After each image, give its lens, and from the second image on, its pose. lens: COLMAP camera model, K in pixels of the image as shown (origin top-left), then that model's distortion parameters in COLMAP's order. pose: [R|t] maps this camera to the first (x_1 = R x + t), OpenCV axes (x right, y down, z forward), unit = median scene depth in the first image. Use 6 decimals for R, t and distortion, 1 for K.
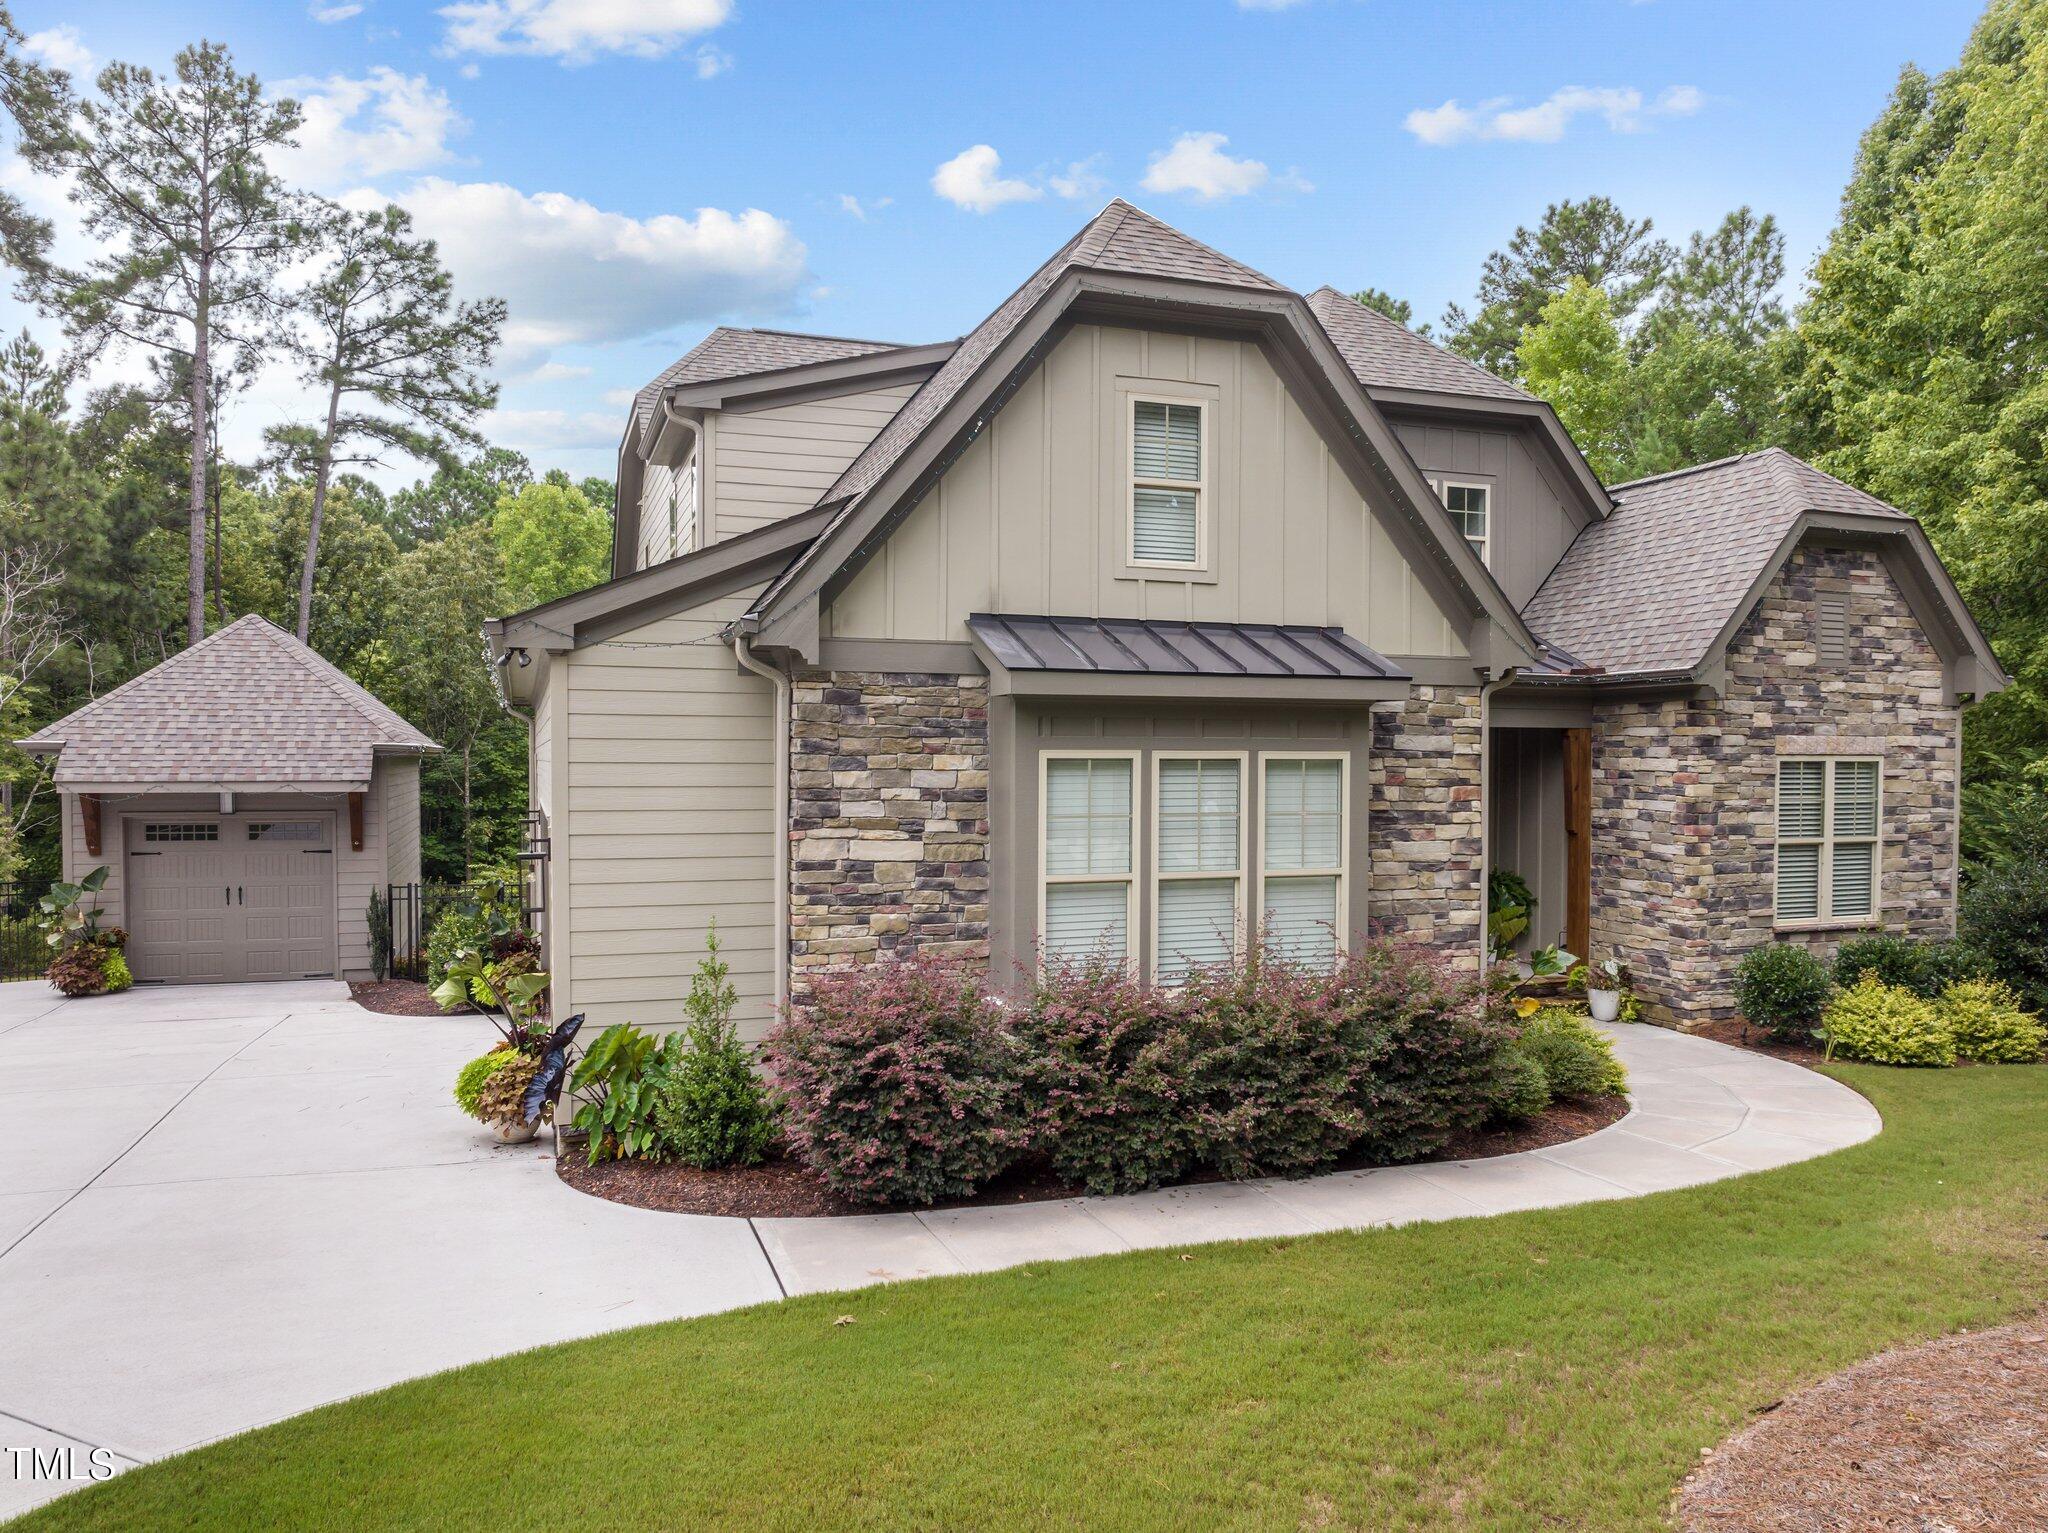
lens RADIAL K [[1460.2, 0, 1022.4], [0, 1460.2, 812.6], [0, 0, 1]] dist [-0.040053, 0.006037]
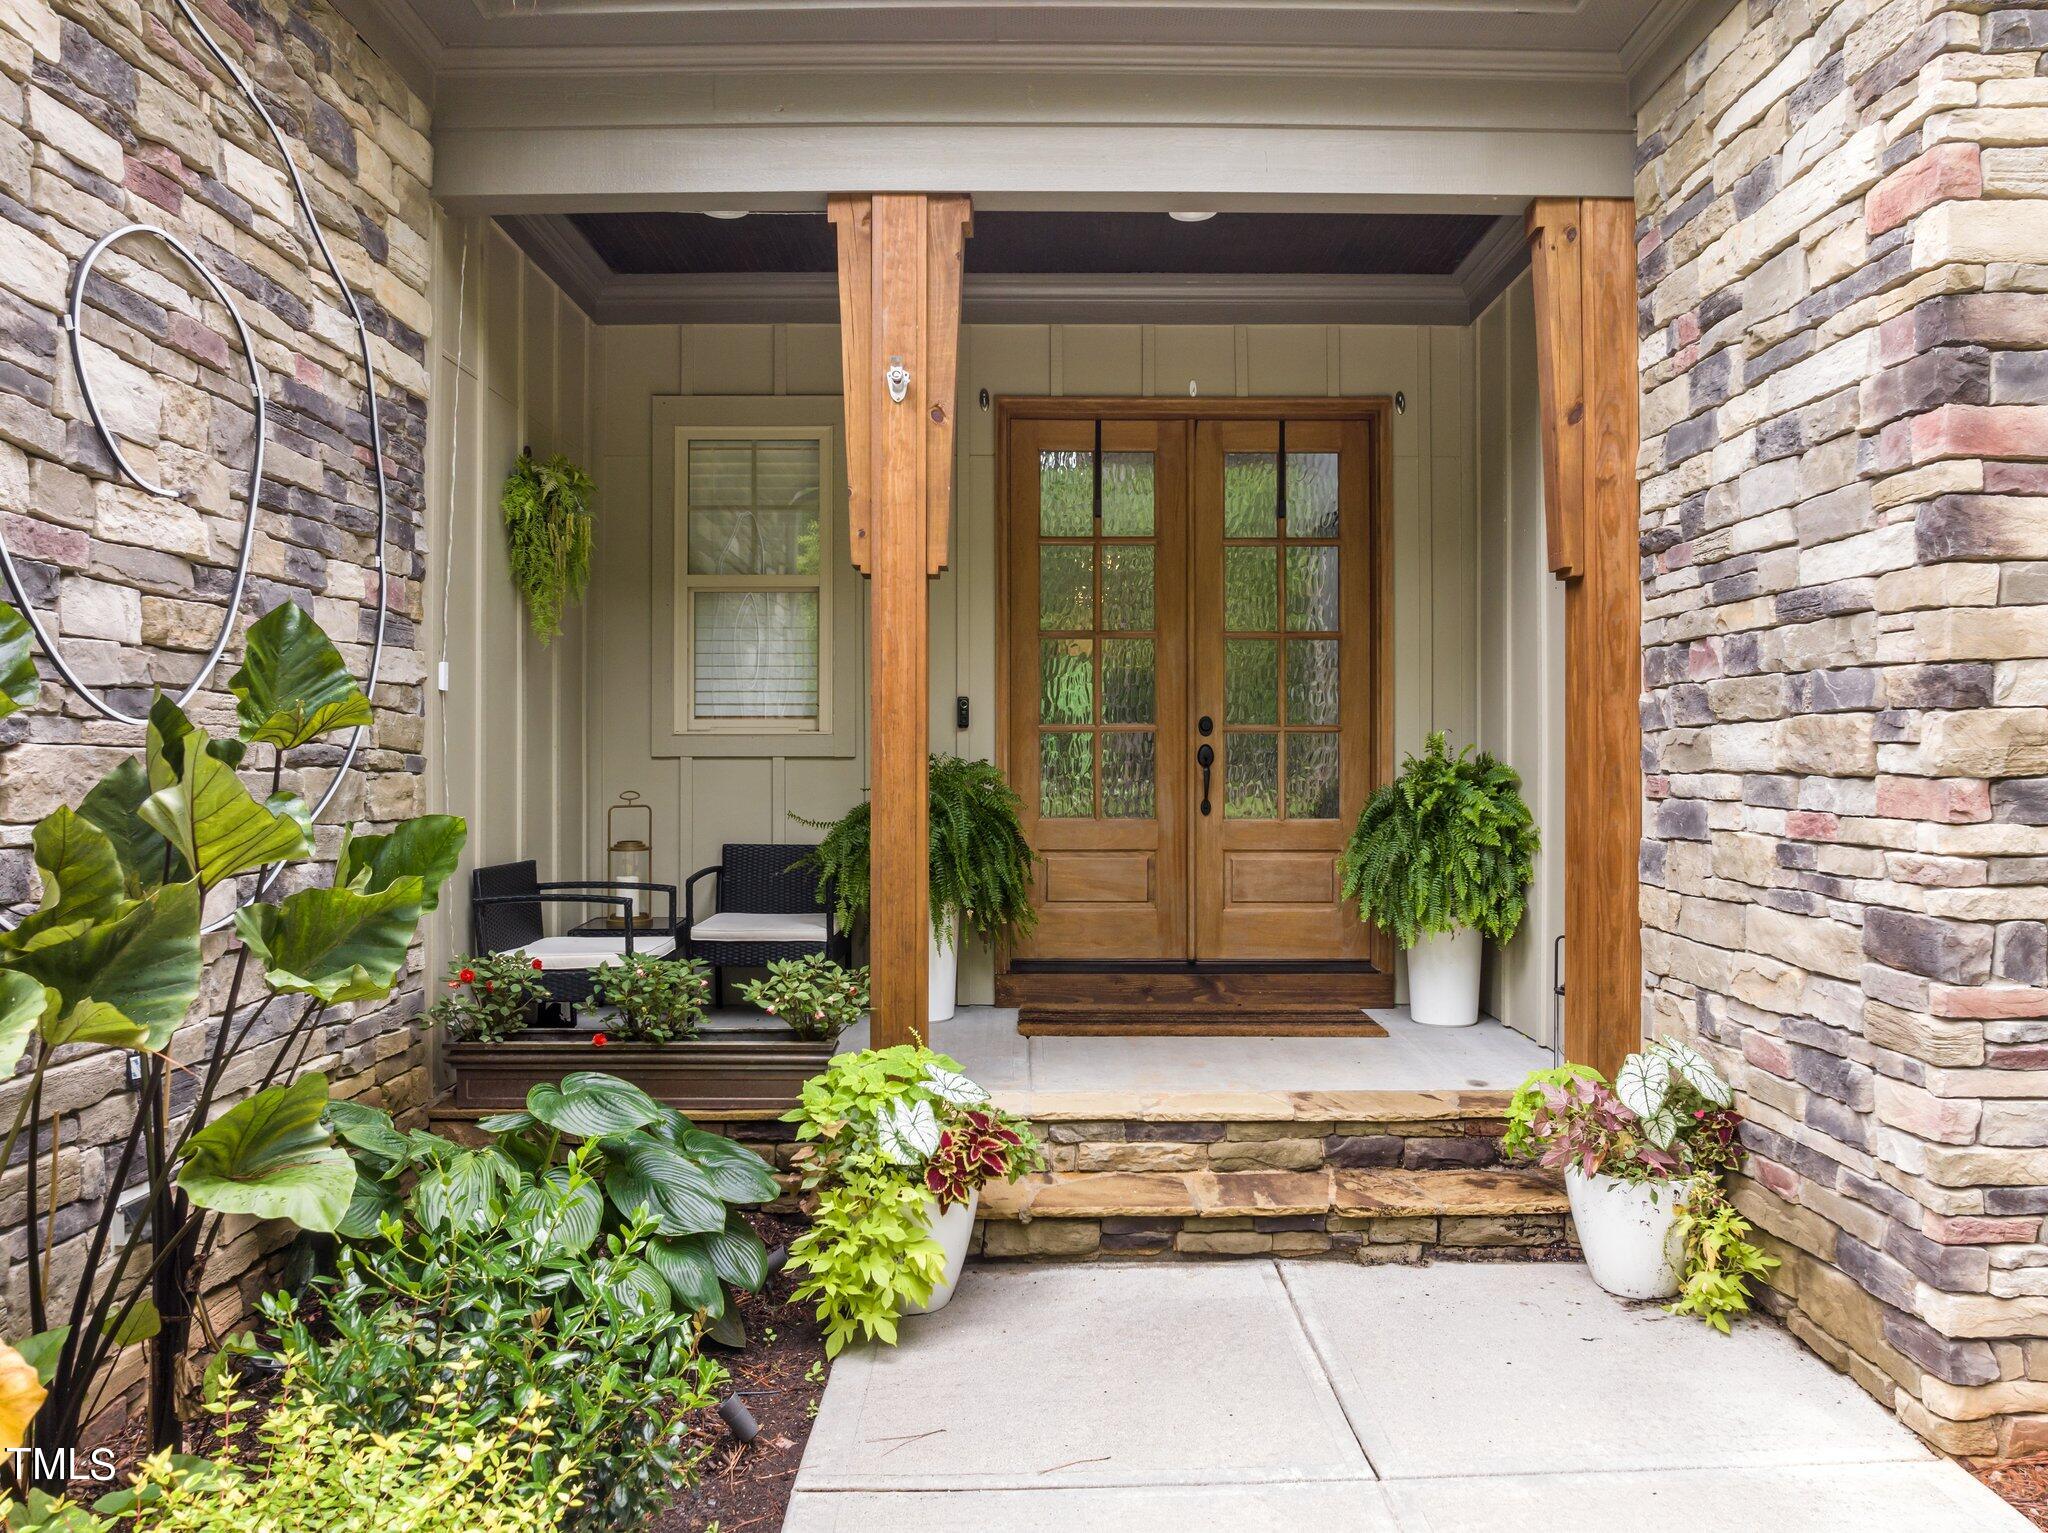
lens RADIAL K [[1457.0, 0, 1024.0], [0, 1457.0, 766.5], [0, 0, 1]] dist [-0.048699, 0.028117]
pose [[0.943655, 0.000566, -0.330931, 0.395663], [-0.013273, 0.999259, -0.036140, 0.065236], [0.330665, 0.038496, 0.942963, 0.750373]]
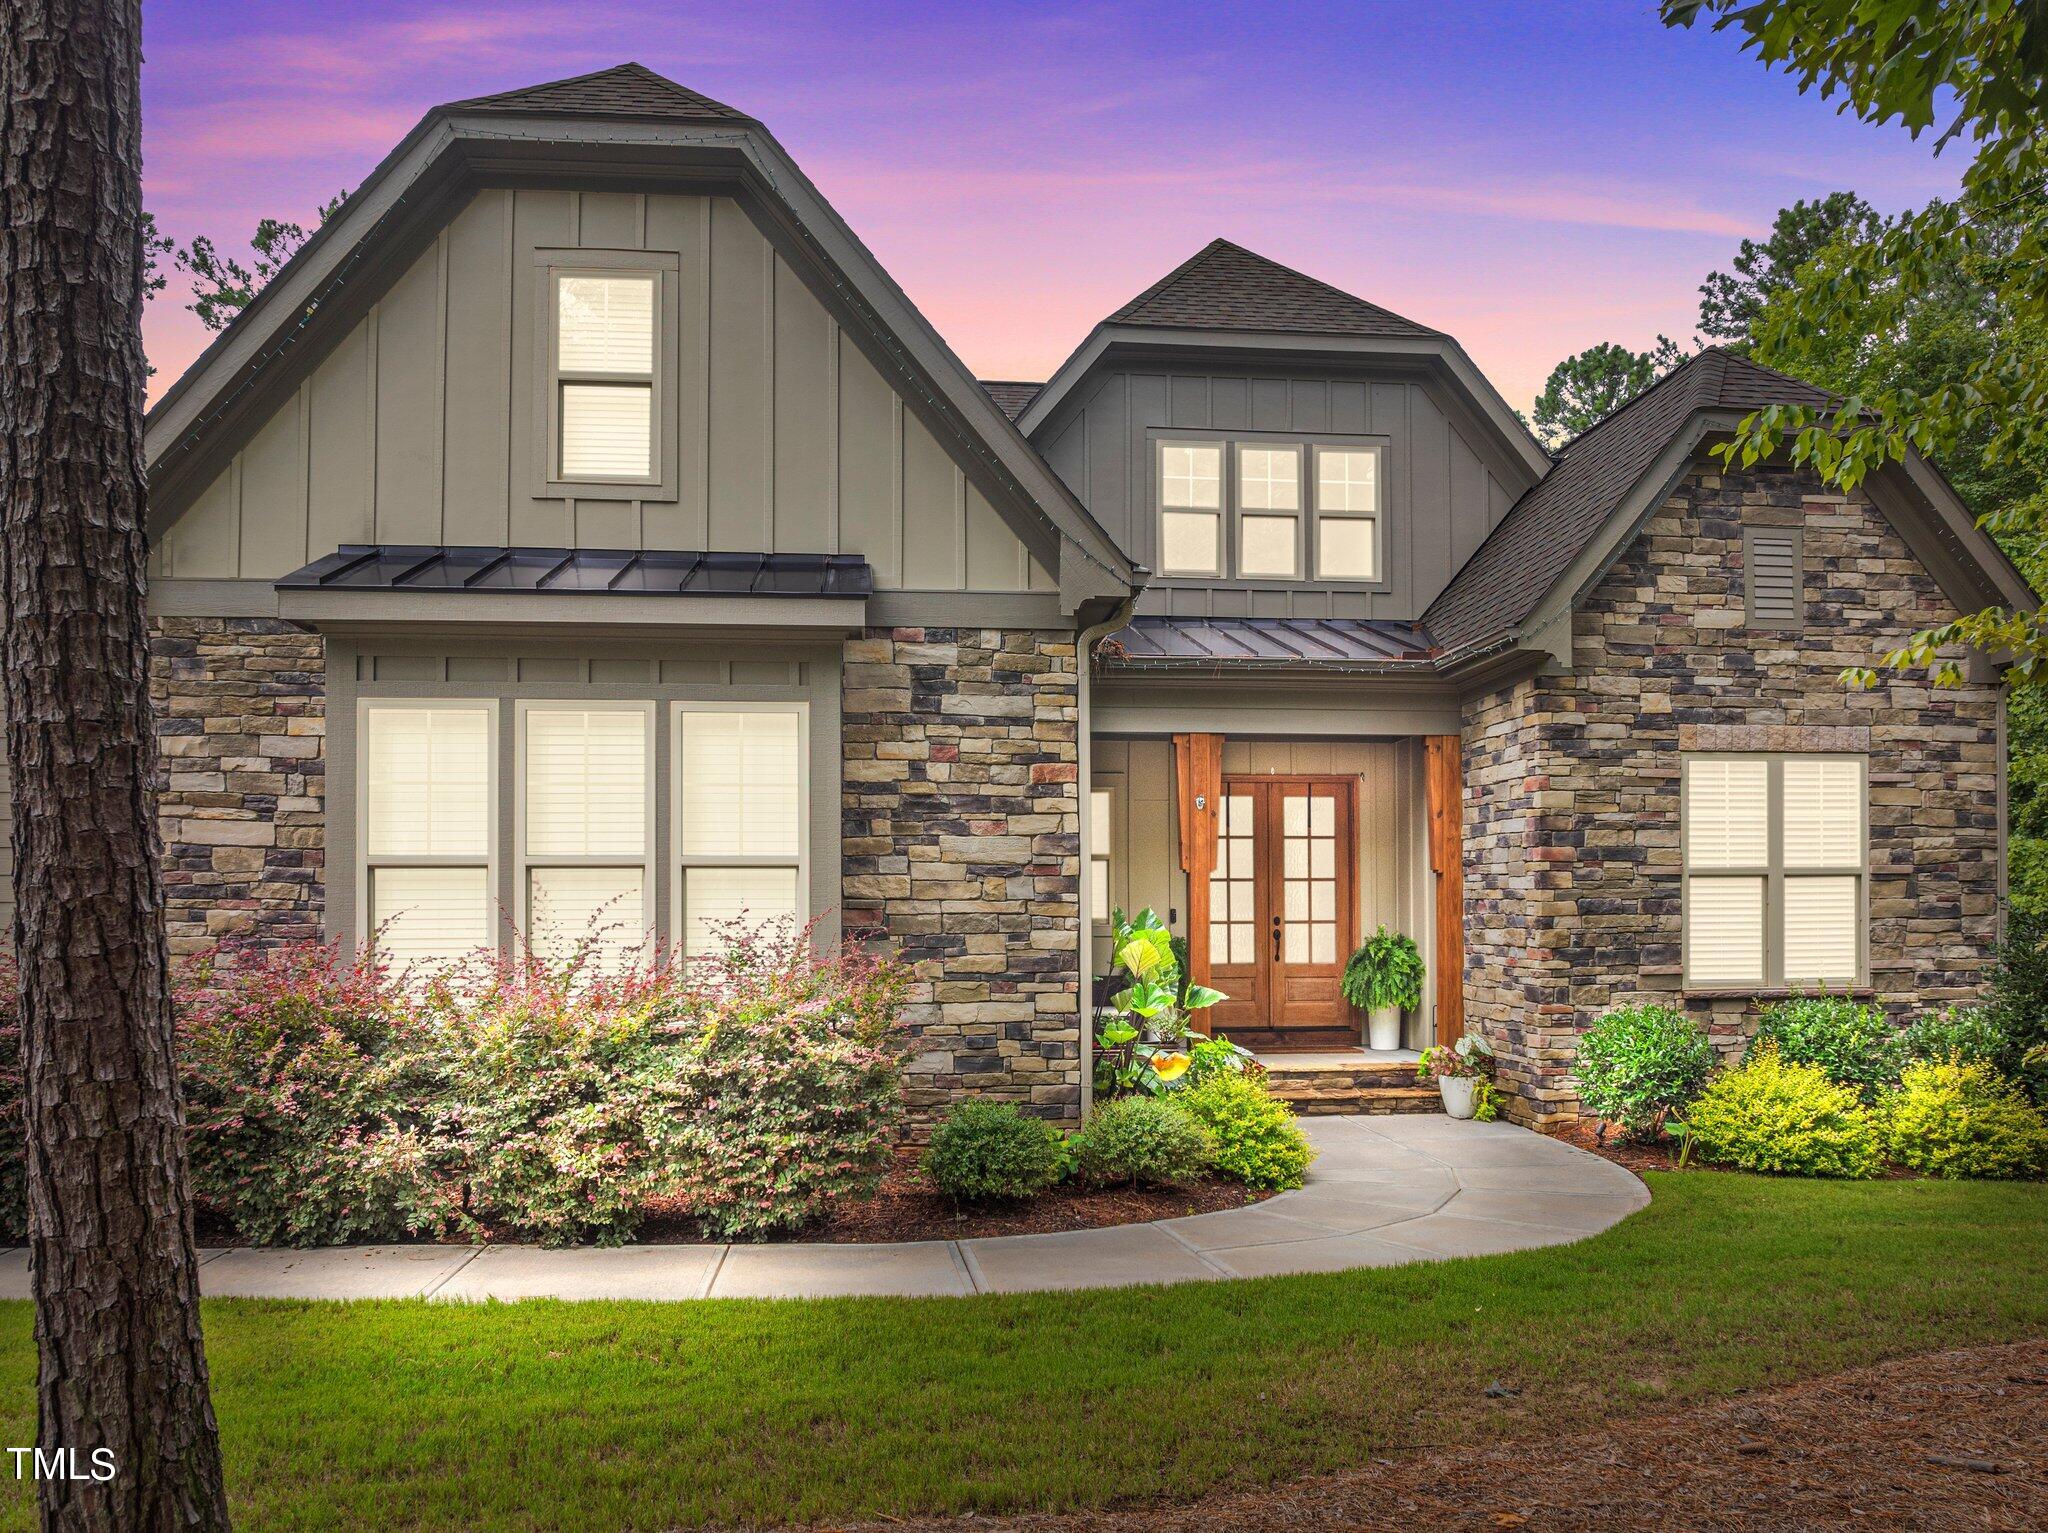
lens RADIAL K [[1496.0, 0, 1025.0], [0, 1496.0, 909.9], [0, 0, 1]] dist [-0.020429, -0.009881]
pose [[0.971945, -0.005982, -0.235132, 0.374928], [-0.003966, 0.999118, -0.041814, 0.071050], [0.235175, 0.041573, 0.971064, 0.202130]]
